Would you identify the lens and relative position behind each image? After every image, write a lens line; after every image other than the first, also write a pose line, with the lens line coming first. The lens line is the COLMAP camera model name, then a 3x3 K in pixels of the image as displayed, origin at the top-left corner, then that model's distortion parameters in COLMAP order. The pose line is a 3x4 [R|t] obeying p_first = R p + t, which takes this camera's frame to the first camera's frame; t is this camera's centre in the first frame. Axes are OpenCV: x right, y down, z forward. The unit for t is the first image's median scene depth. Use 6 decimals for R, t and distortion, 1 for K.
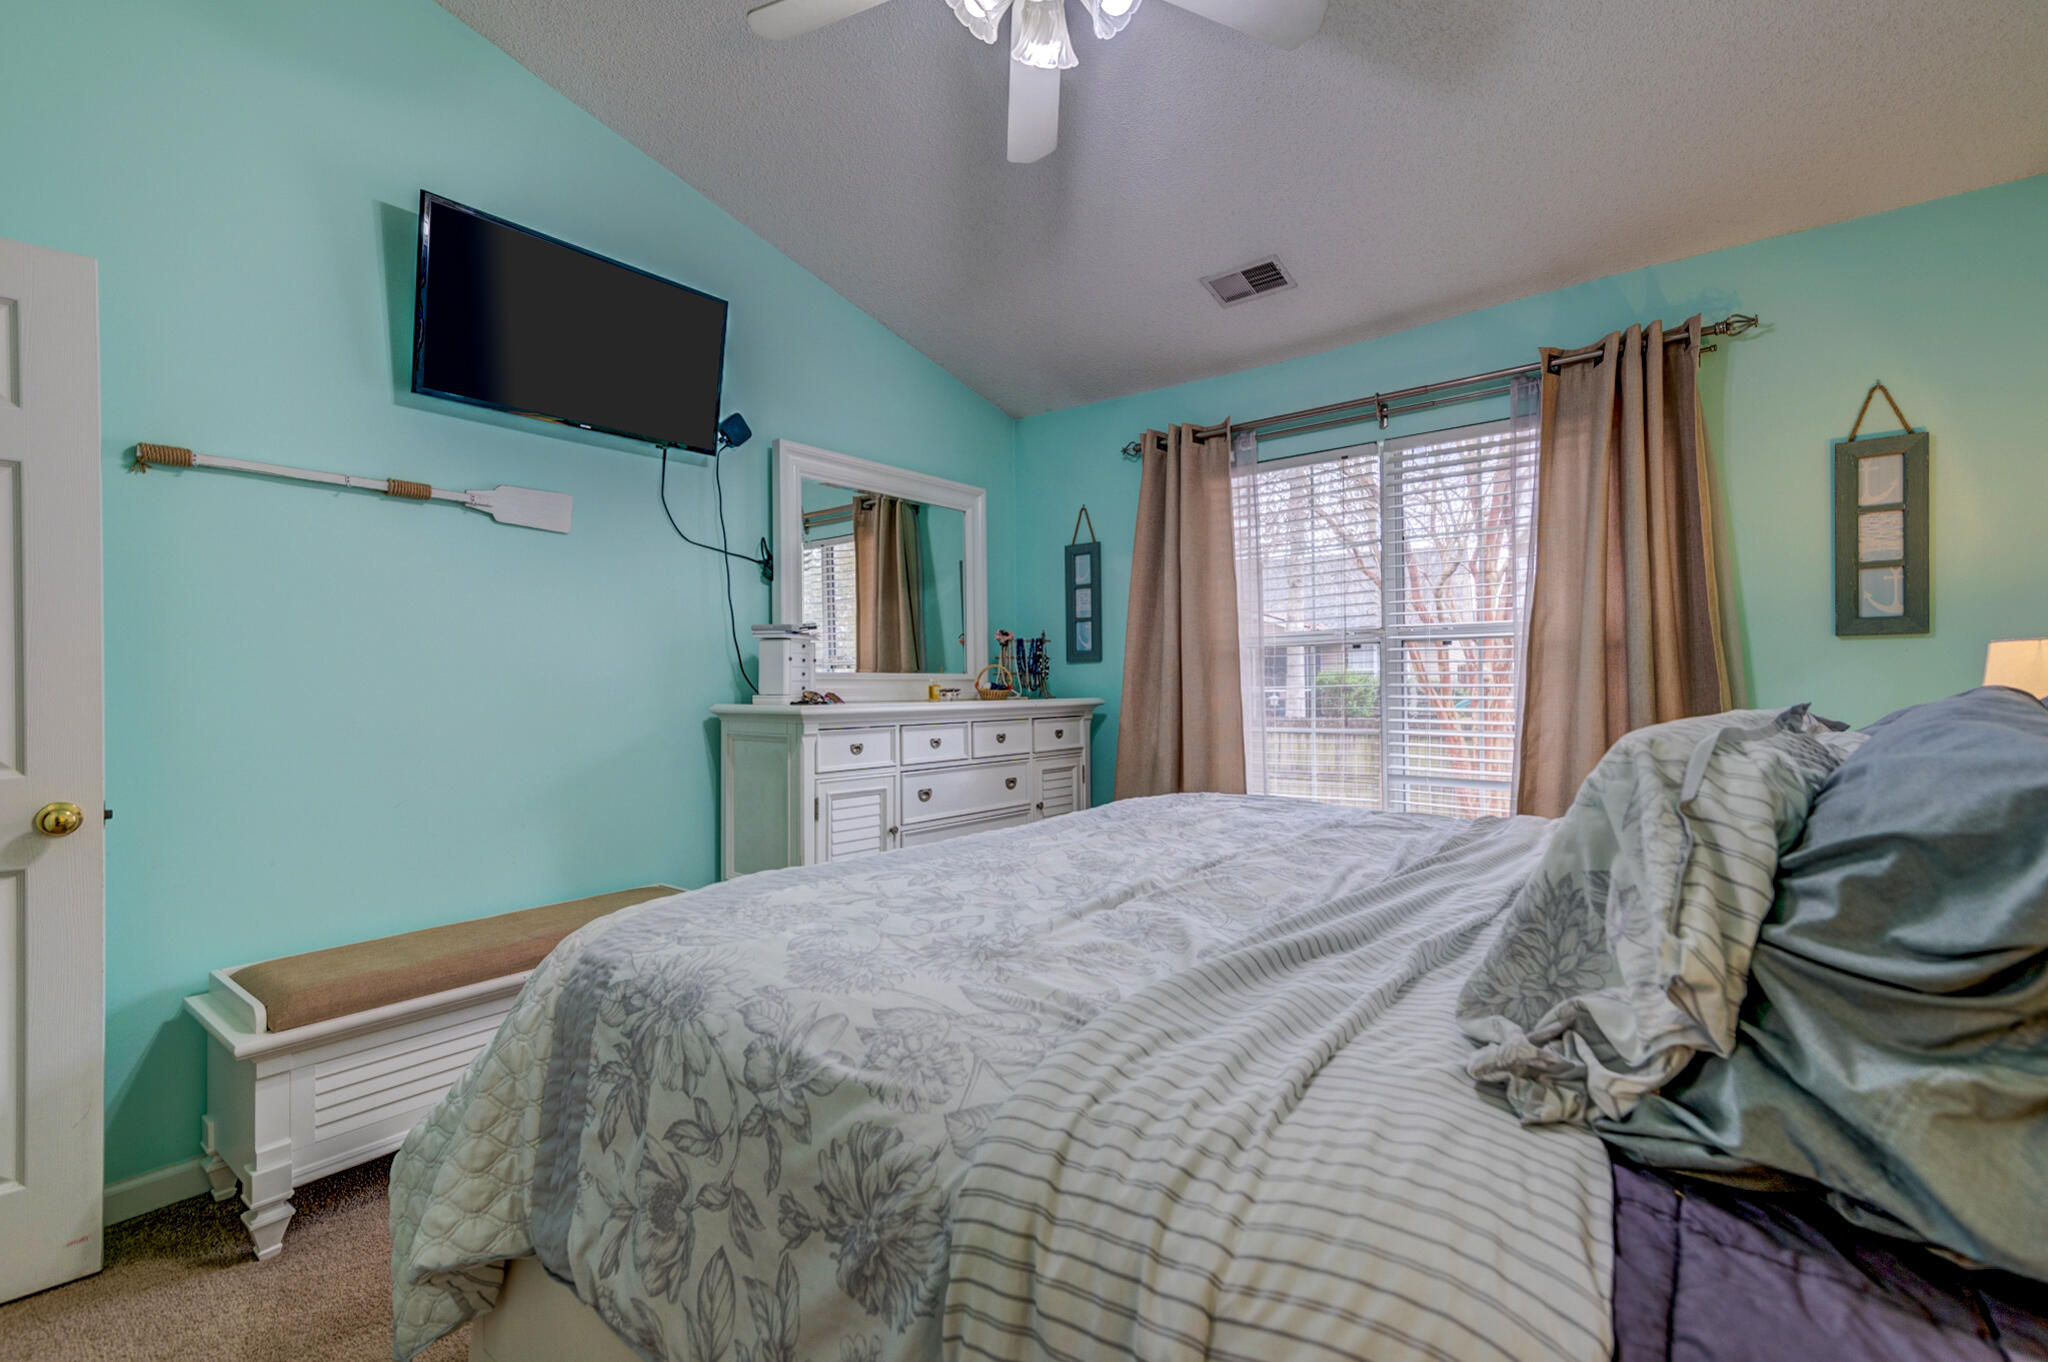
lens RADIAL K [[928.6, 0, 1015.2], [0, 928.6, 679.1], [0, 0, 1]] dist [0.013134, -0.000346]
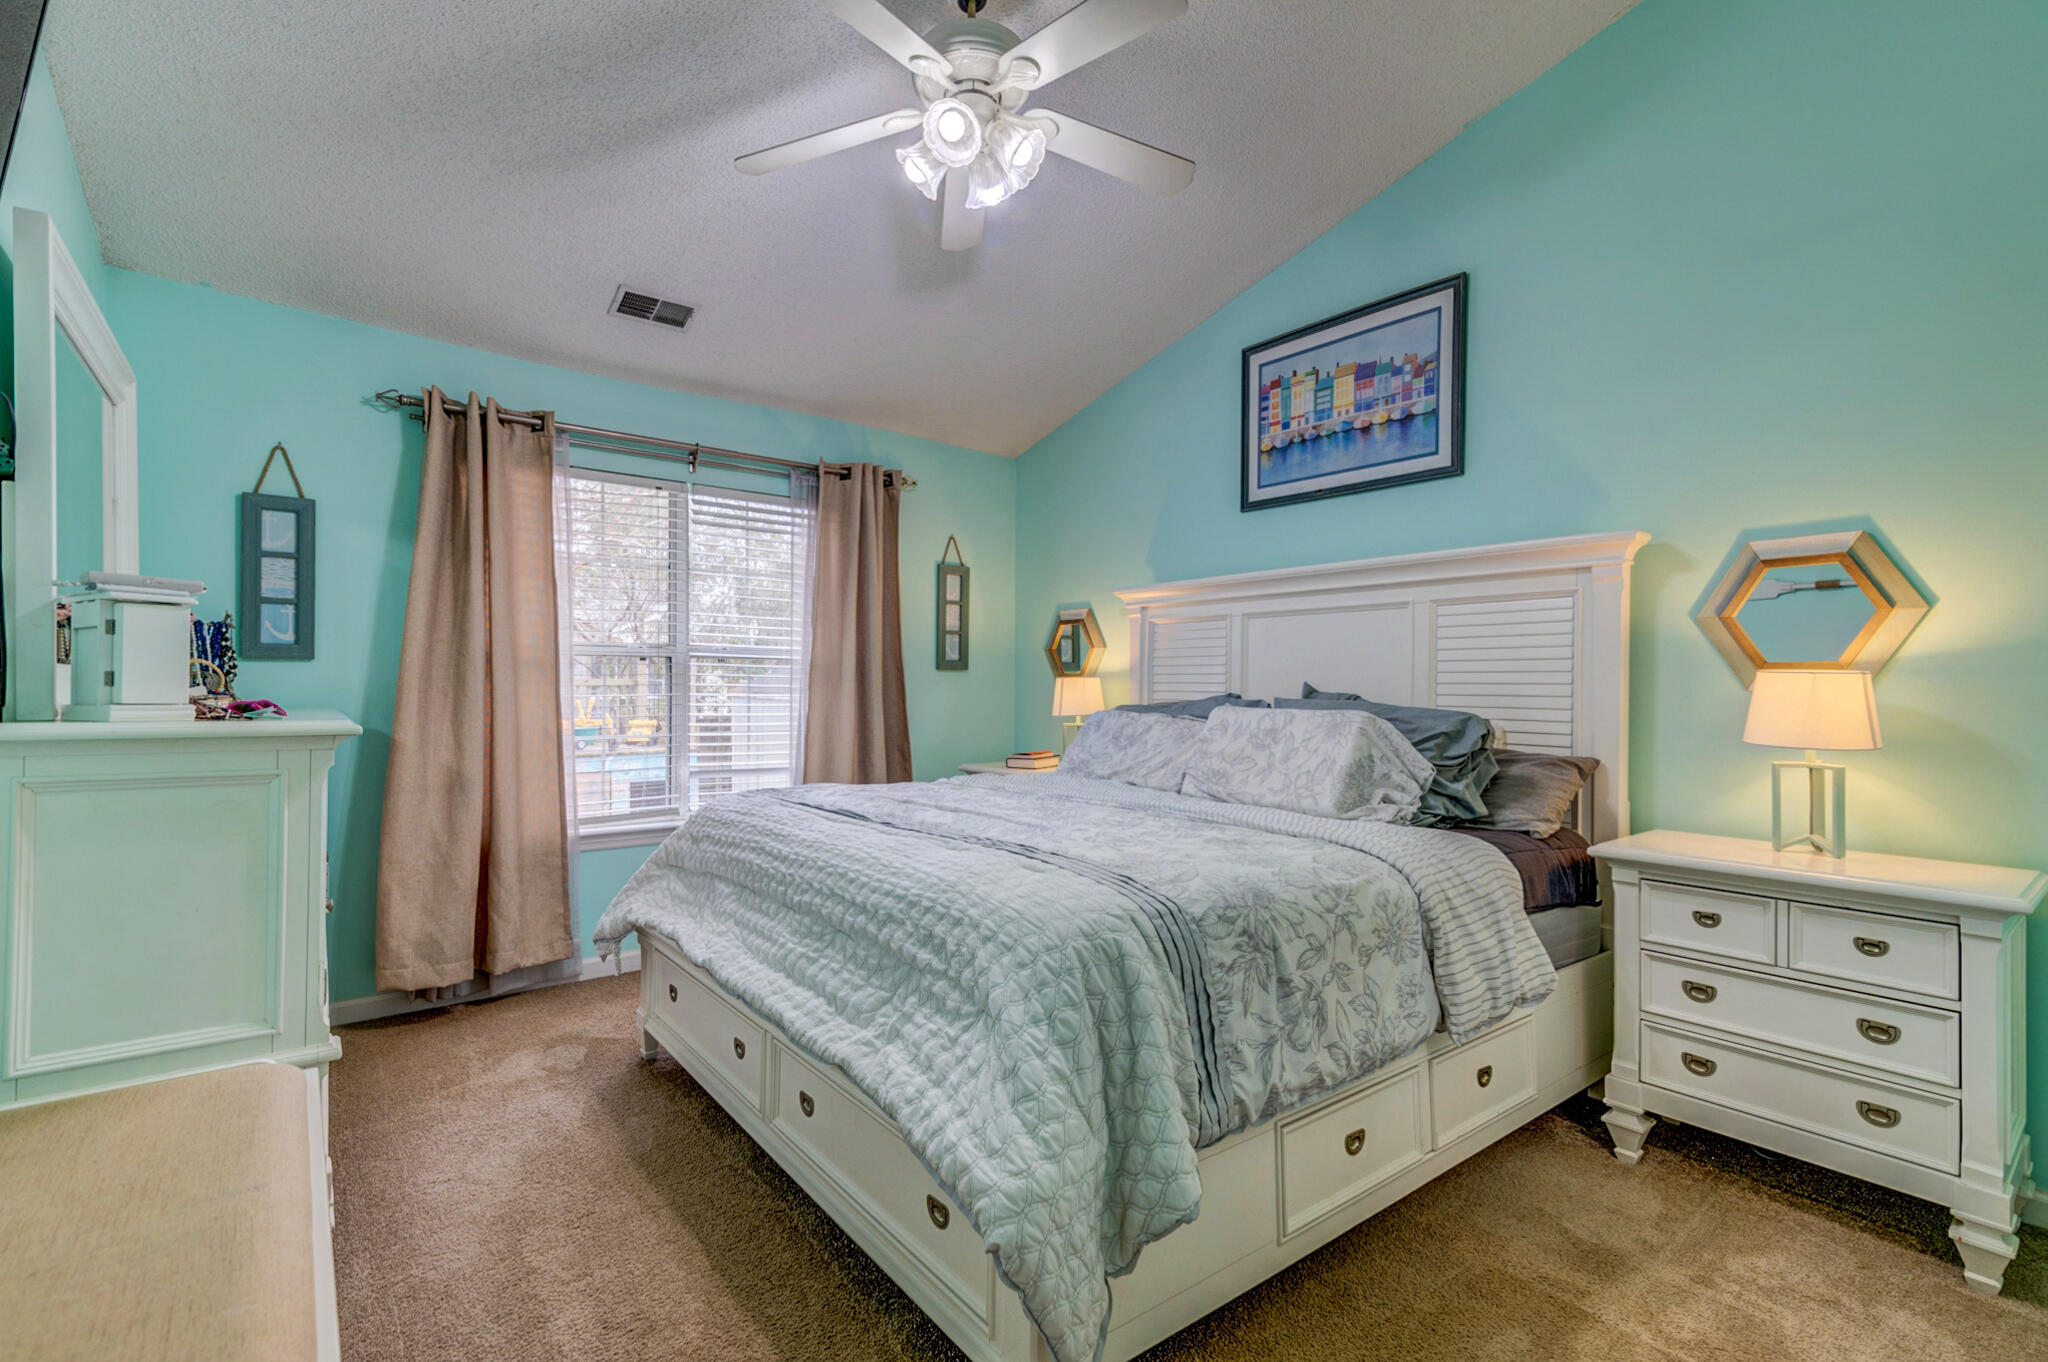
lens RADIAL K [[928.6, 0, 1016.9], [0, 928.6, 687.2], [0, 0, 1]] dist [0.013134, -0.000346]
pose [[0.221832, 0.015641, 0.974959, -0.842373], [-0.012934, 0.999831, -0.013098, 0.009657], [-0.974999, -0.009704, 0.221997, 0.453113]]
